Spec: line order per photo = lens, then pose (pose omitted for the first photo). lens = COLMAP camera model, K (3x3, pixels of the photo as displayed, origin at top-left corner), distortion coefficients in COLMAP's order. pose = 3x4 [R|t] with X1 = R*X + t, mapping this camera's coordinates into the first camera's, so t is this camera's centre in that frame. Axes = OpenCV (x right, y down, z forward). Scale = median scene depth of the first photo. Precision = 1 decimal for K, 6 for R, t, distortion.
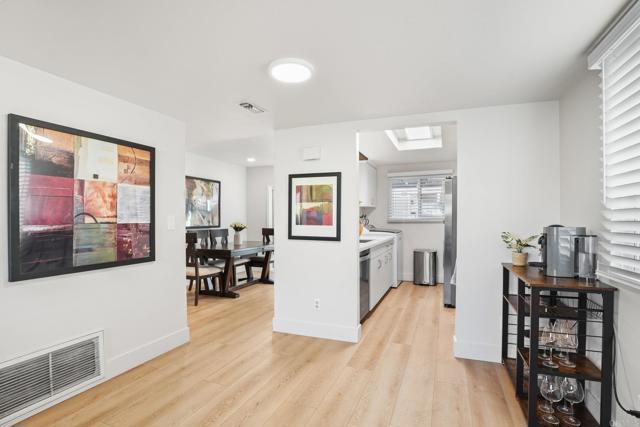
lens RADIAL K [[308.2, 0, 320.0], [0, 308.2, 213.5], [0, 0, 1]] dist [-0.082939, -0.000279]
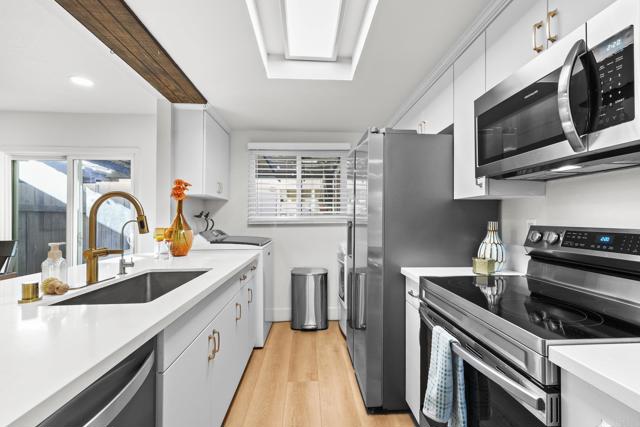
lens RADIAL K [[285.9, 0, 320.0], [0, 285.9, 213.5], [0, 0, 1]] dist [0.002418, 0.000374]
pose [[0.906604, 0.007598, 0.421913, 0.120061], [-0.006439, 0.999971, -0.004172, 0.007822], [-0.421932, 0.001066, 0.906627, 0.467588]]
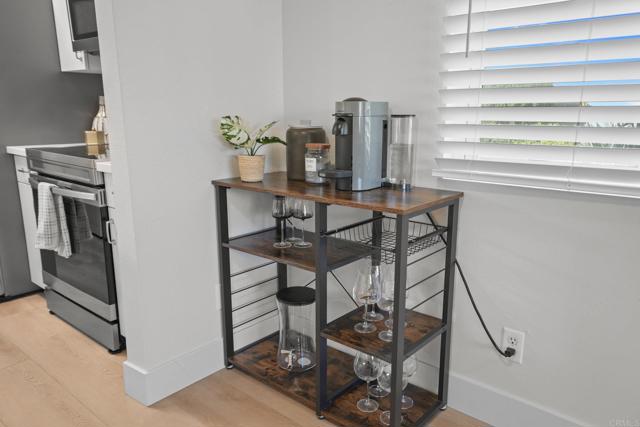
lens RADIAL K [[490.3, 0, 320.0], [0, 490.3, 213.5], [0, 0, 1]] dist [0.053314, 0.001206]
pose [[0.336355, -0.204375, 0.919291, -0.038753], [-0.012574, 0.975106, 0.221384, 0.016012], [-0.941651, -0.086023, 0.325411, 0.247207]]
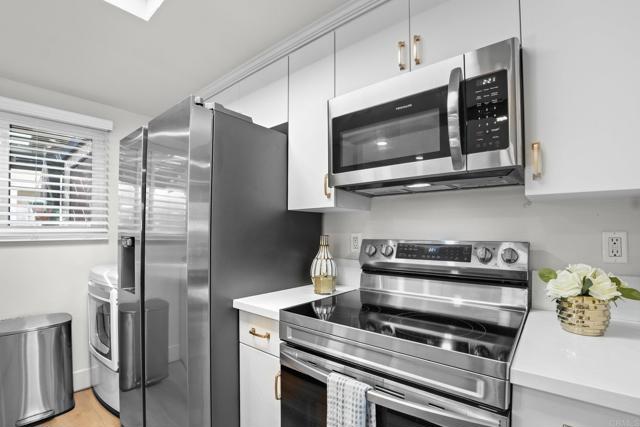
lens RADIAL K [[298.4, 0, 323.1], [0, 298.4, 228.5], [0, 0, 1]] dist [-0.037426, 0.000333]
pose [[0.301961, 0.011956, 0.953245, 0.126364], [-0.013515, 0.999875, -0.008260, 0.009228], [-0.953225, -0.010389, 0.302084, 0.575309]]
